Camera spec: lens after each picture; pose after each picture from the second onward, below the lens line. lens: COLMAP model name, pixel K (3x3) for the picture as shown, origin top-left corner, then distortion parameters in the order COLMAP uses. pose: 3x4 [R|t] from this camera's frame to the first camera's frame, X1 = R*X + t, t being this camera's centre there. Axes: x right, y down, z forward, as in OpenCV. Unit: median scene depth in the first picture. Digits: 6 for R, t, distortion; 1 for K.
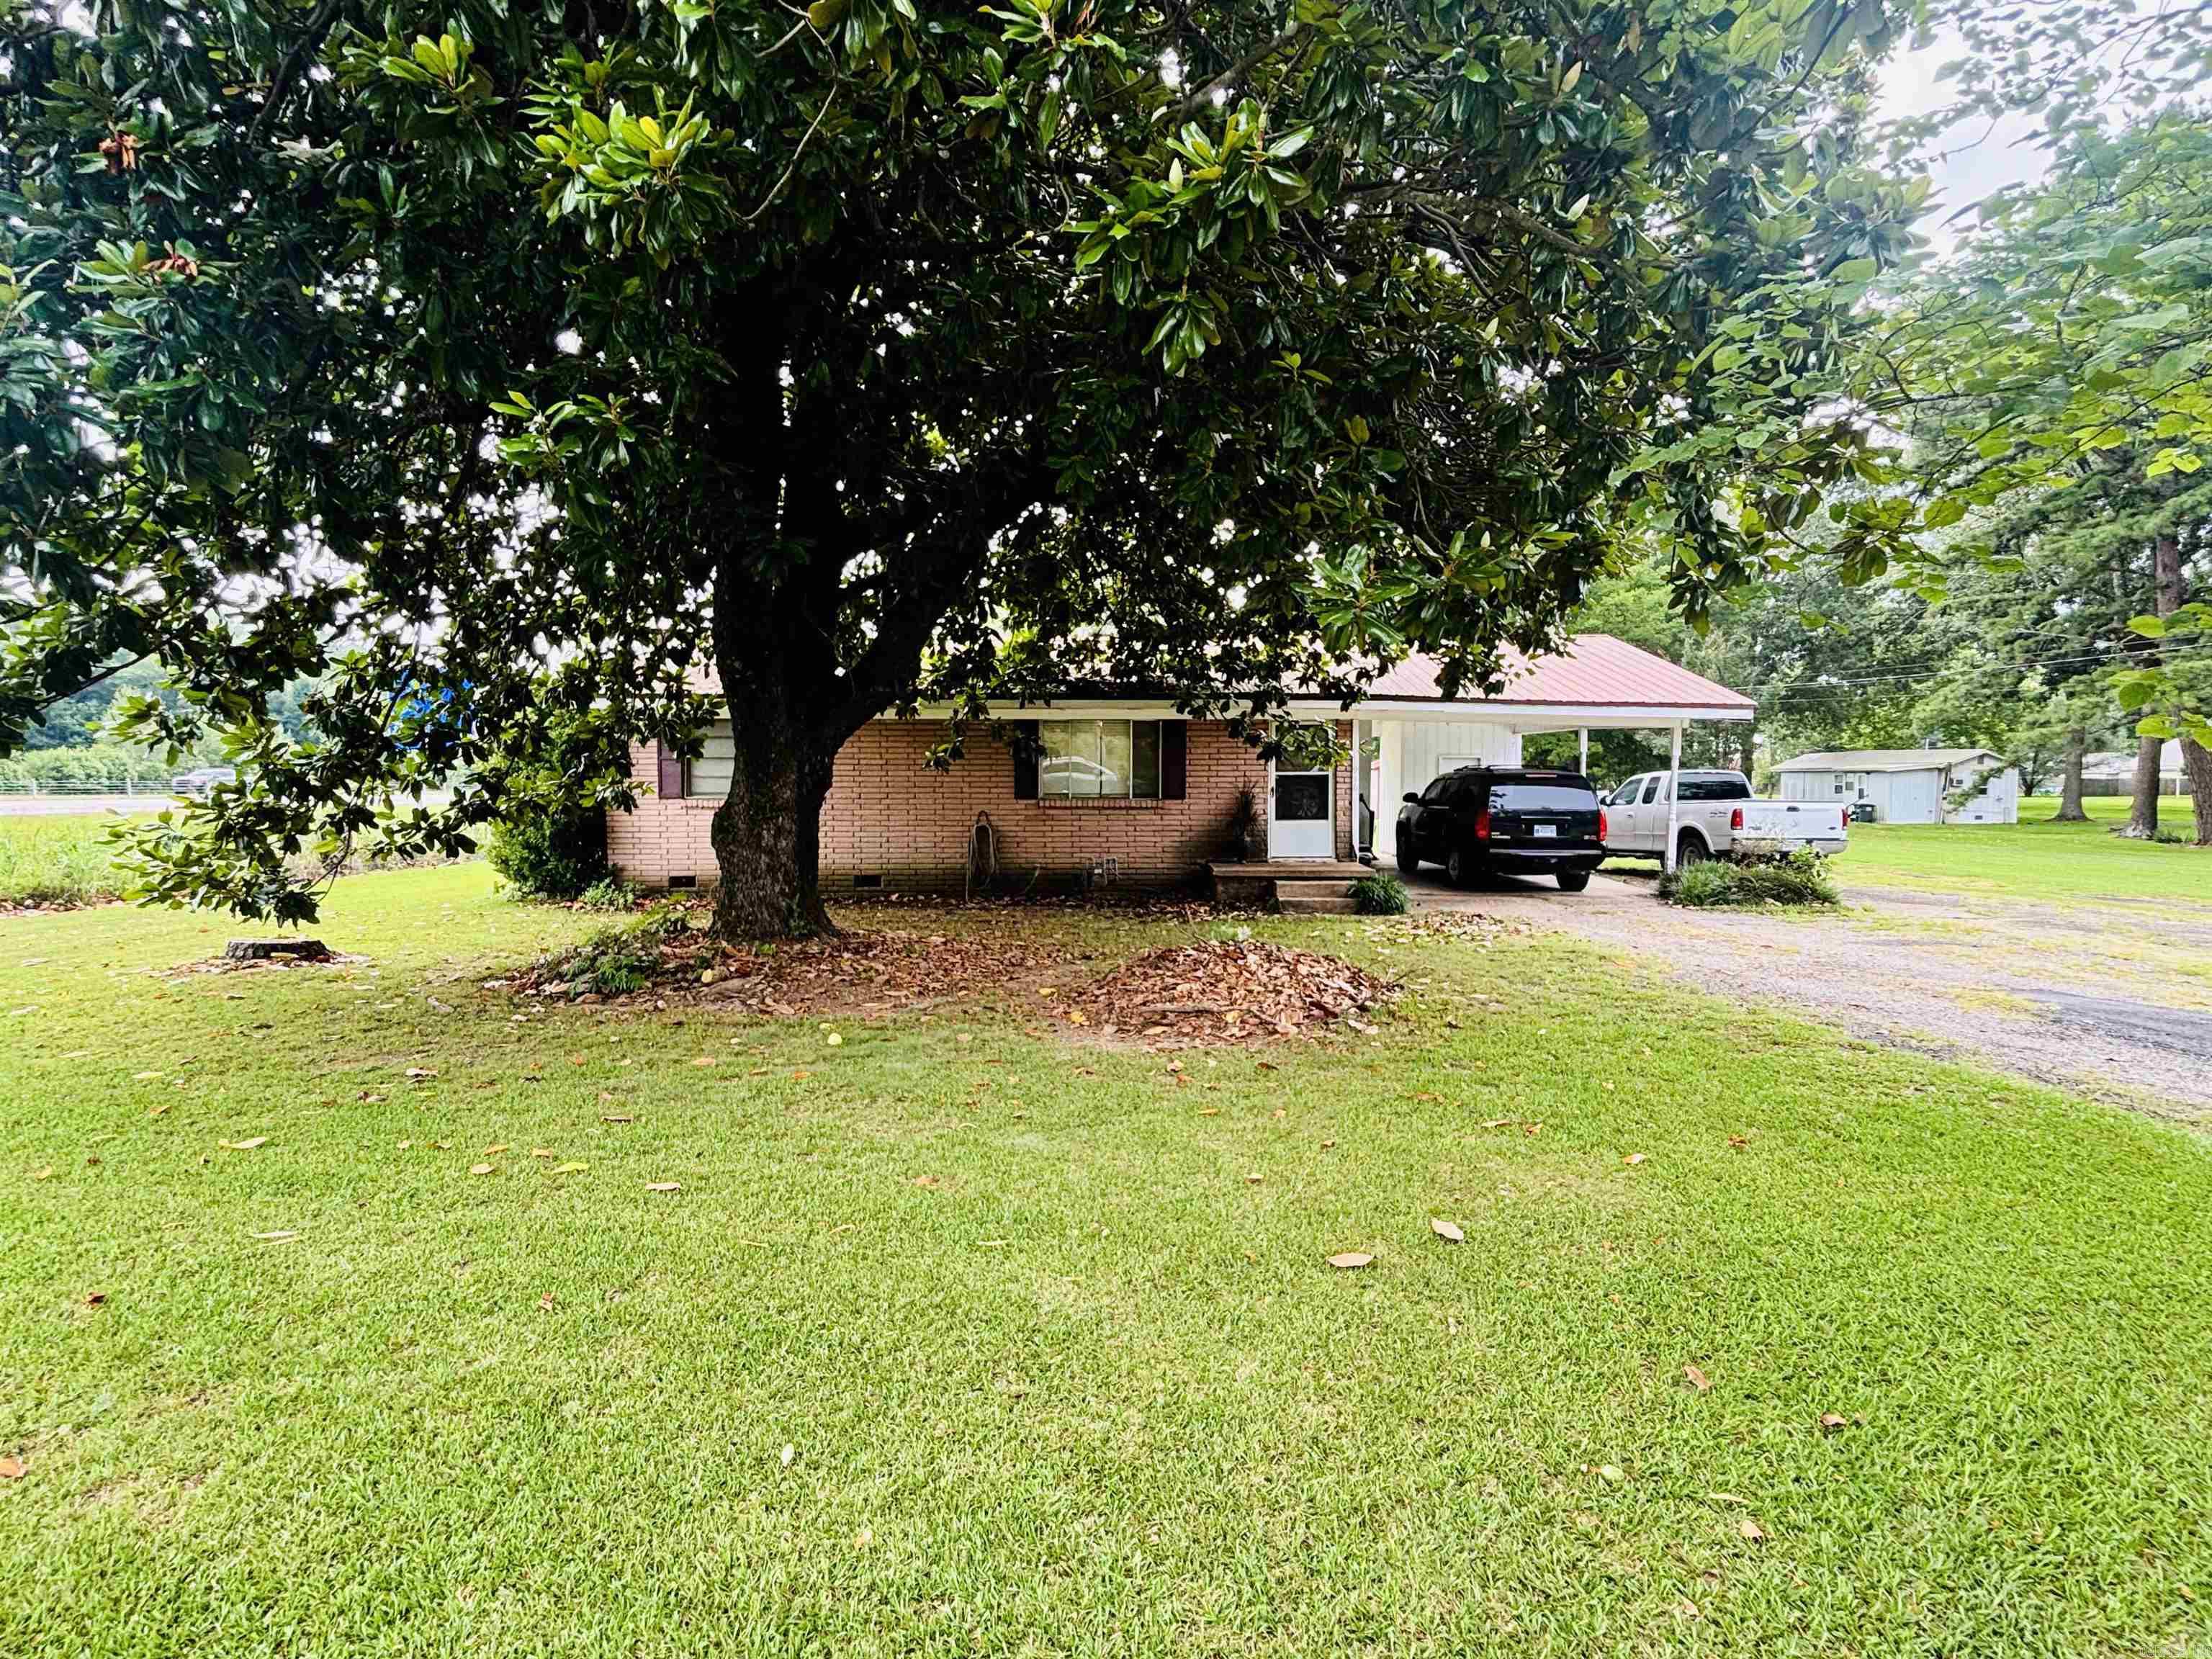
lens RADIAL K [[1069.8, 0, 1106.0], [0, 1069.8, 829.5], [0, 0, 1]] dist [-0.000394, -0.000041]
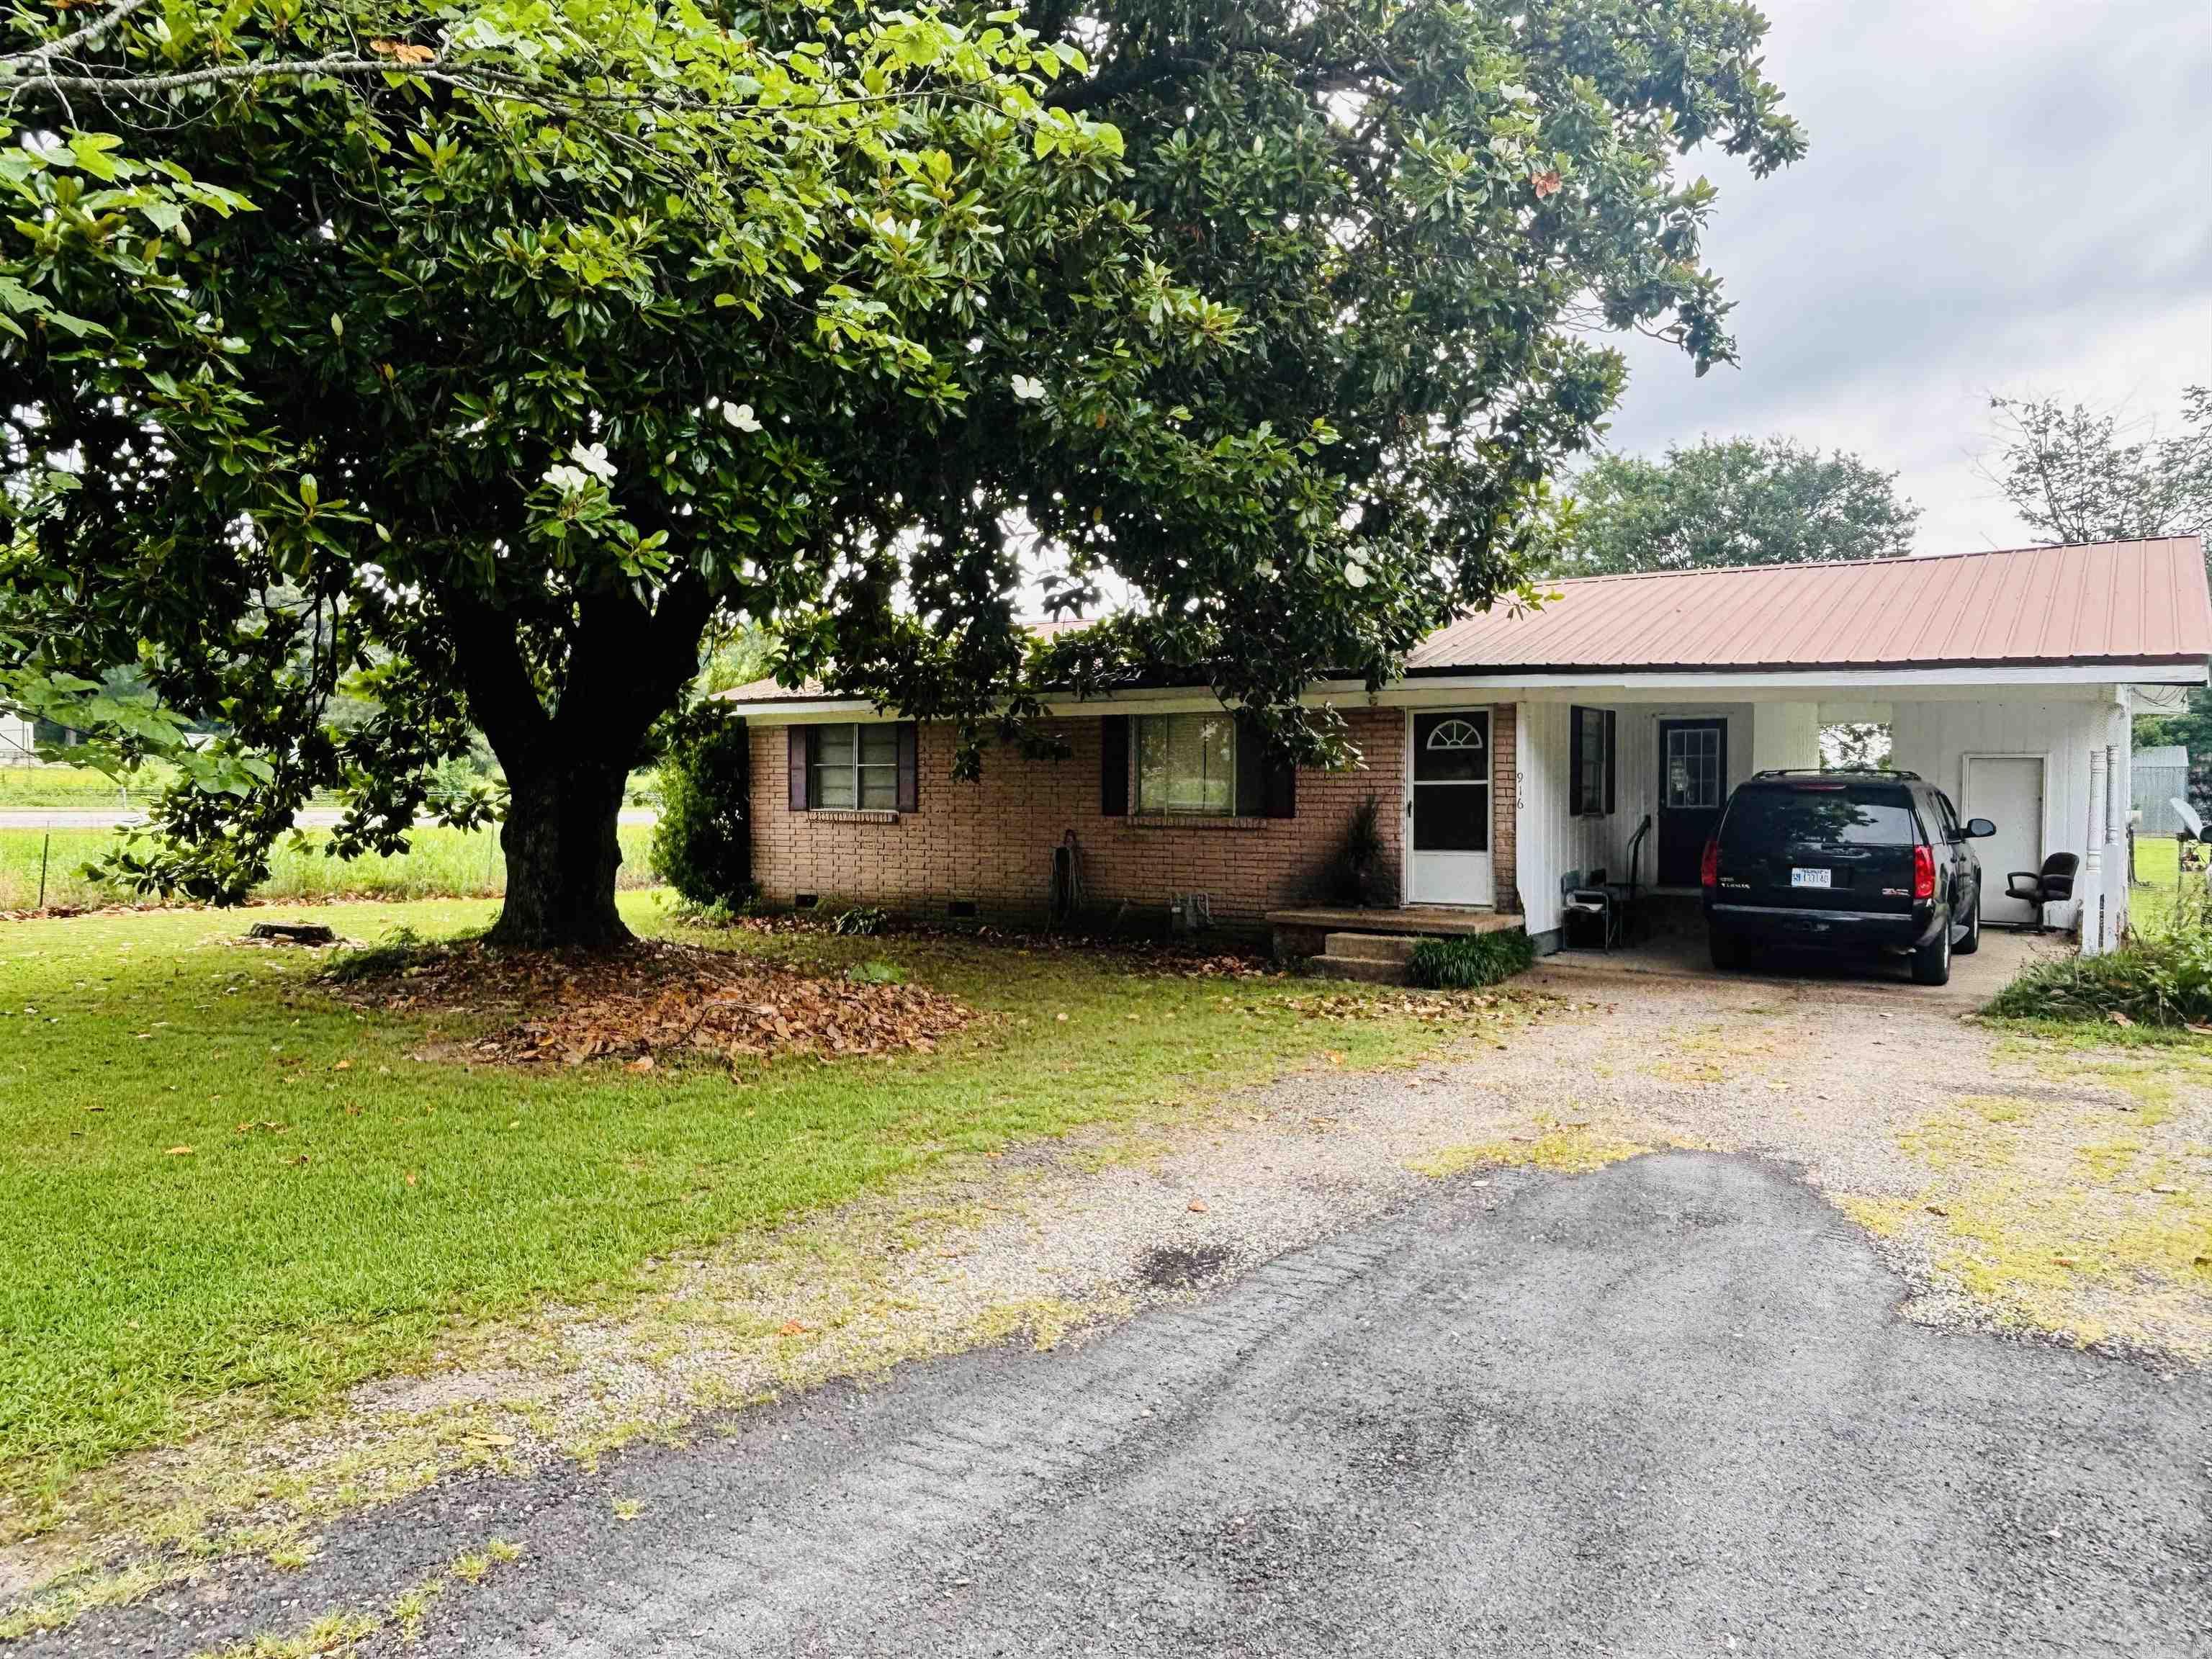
lens RADIAL K [[1475.2, 0, 1106.0], [0, 1475.2, 829.5], [0, 0, 1]] dist [0.034859, 0.000274]
pose [[0.835294, 0.016368, -0.549559, 0.525722], [-0.030832, 0.999378, -0.017098, 0.000853], [0.548938, 0.031227, 0.835280, 0.078390]]
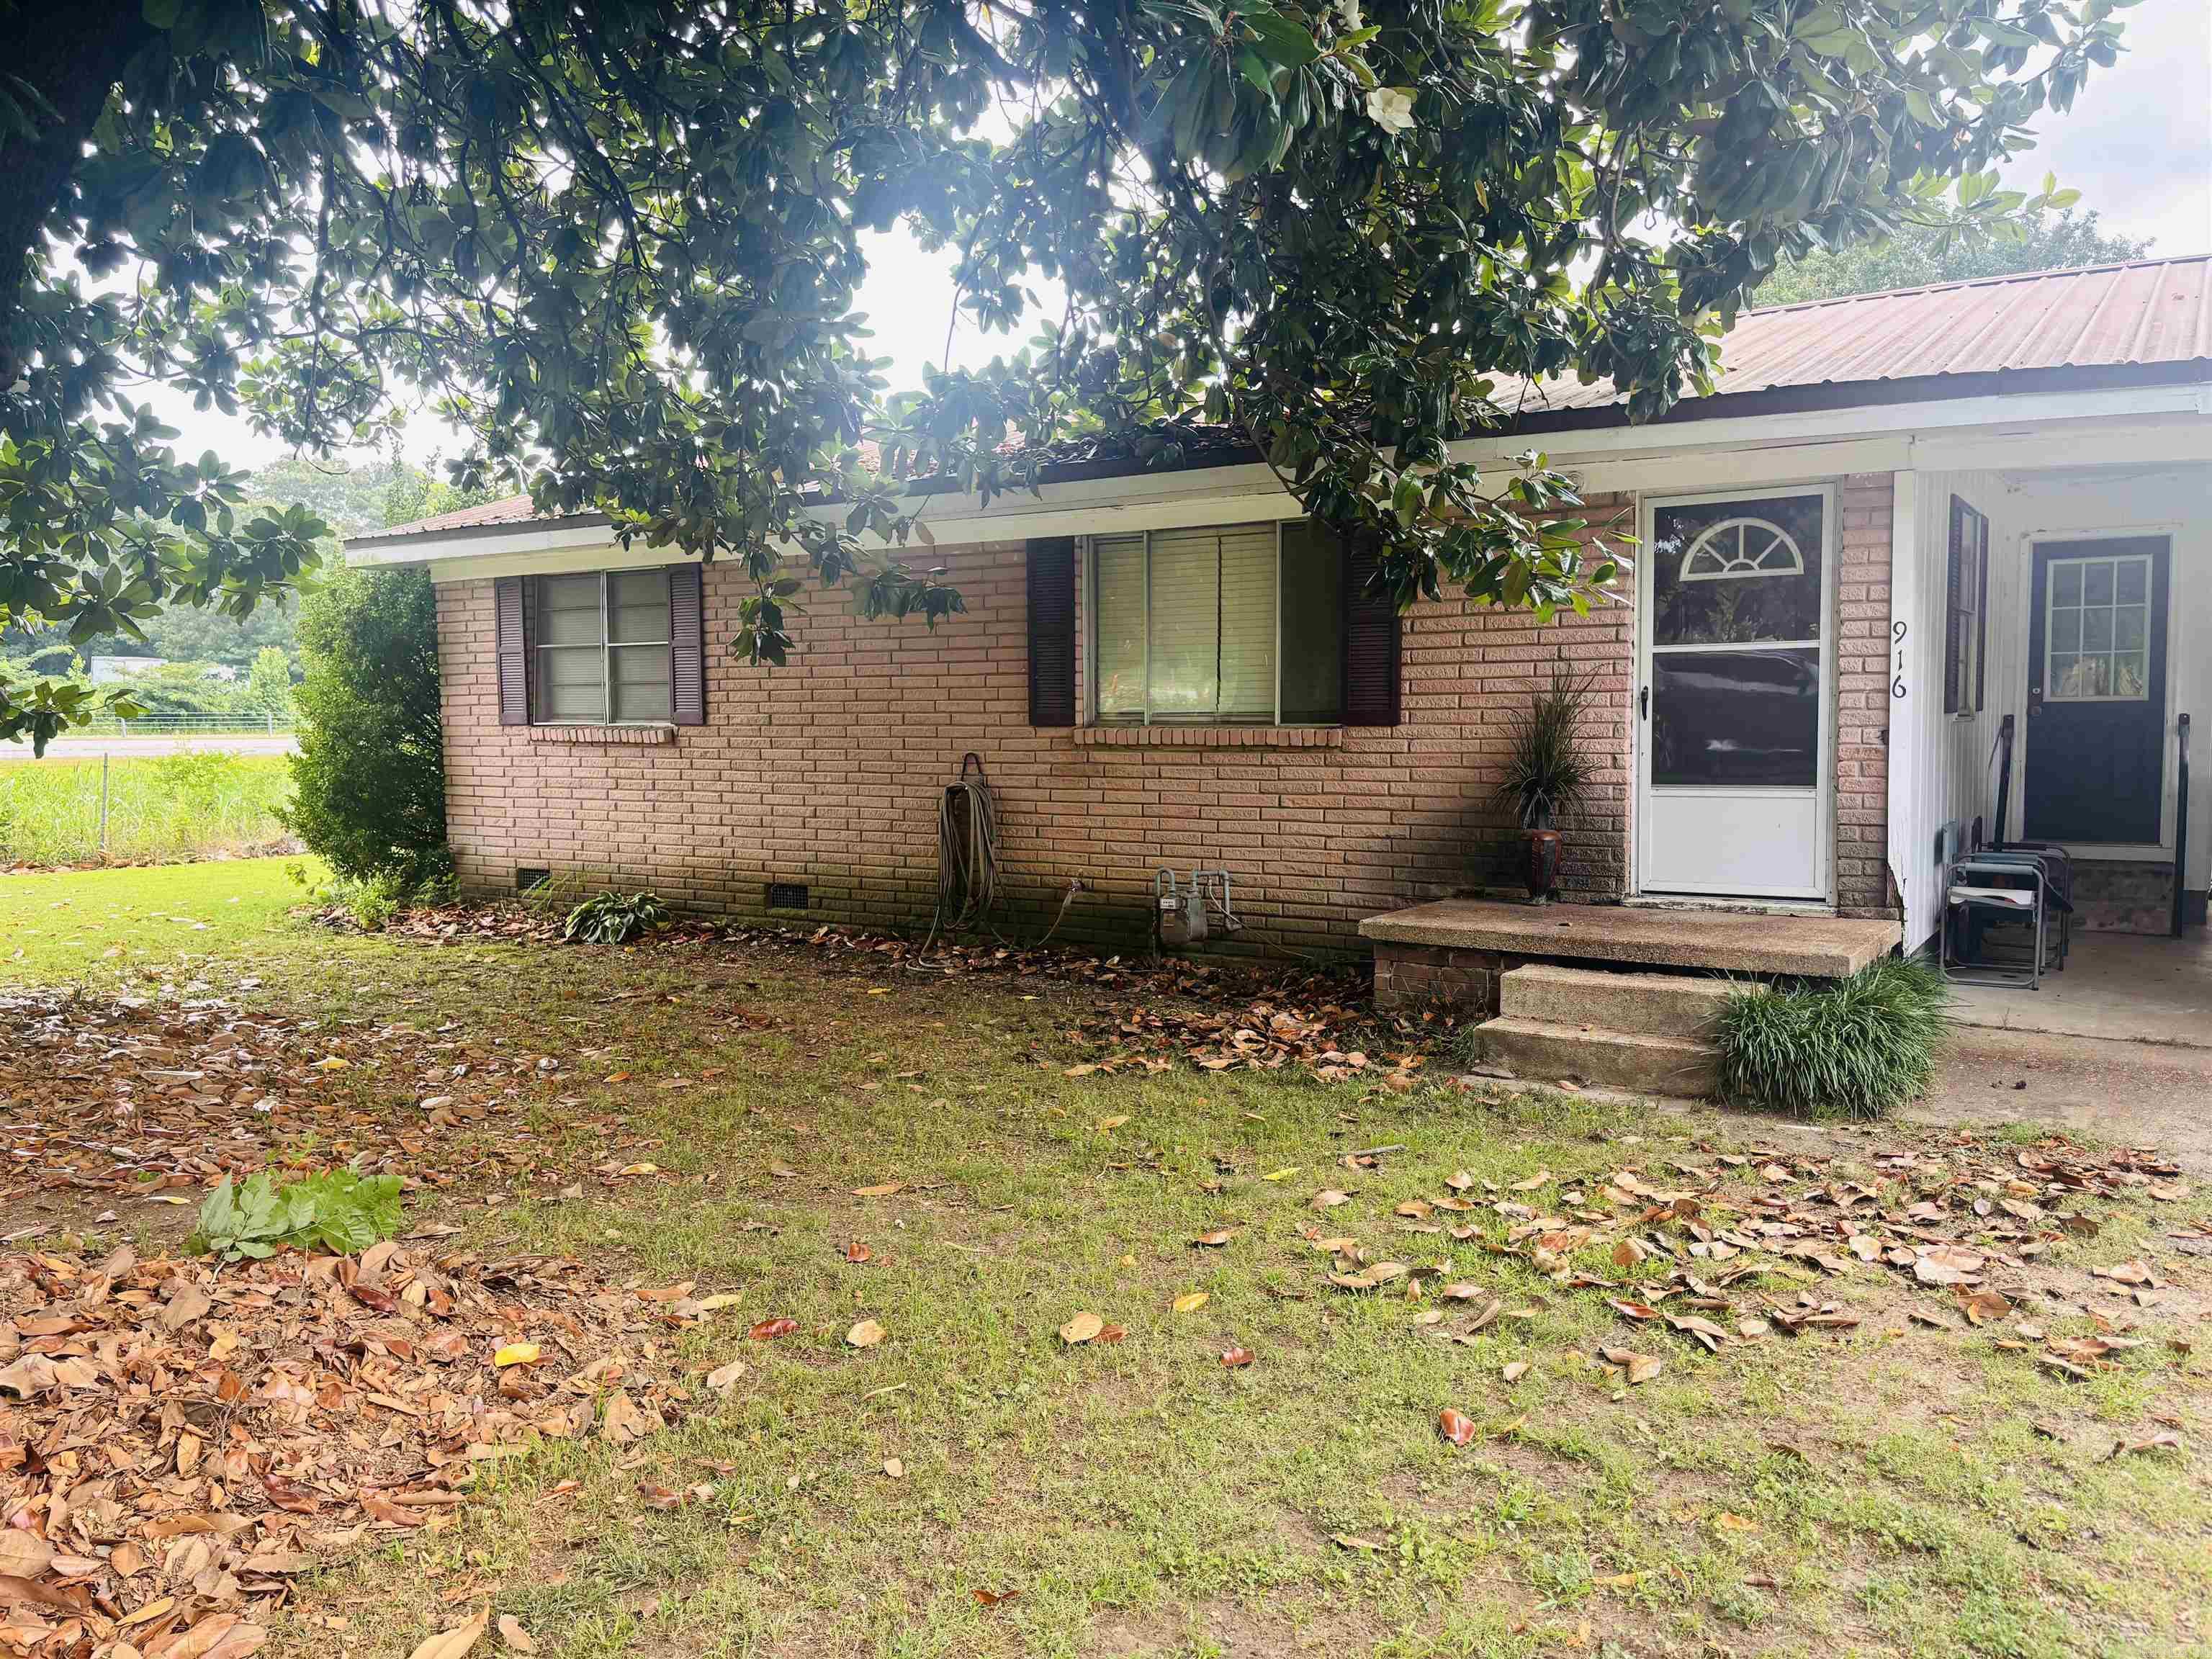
lens RADIAL K [[1637.7, 0, 1106.0], [0, 1637.7, 829.5], [0, 0, 1]] dist [0.036508, -0.000389]
pose [[0.850703, 0.031748, -0.524687, 0.290529], [-0.019342, 0.999389, 0.029113, -0.006639], [0.525291, -0.014618, 0.850797, 0.453539]]
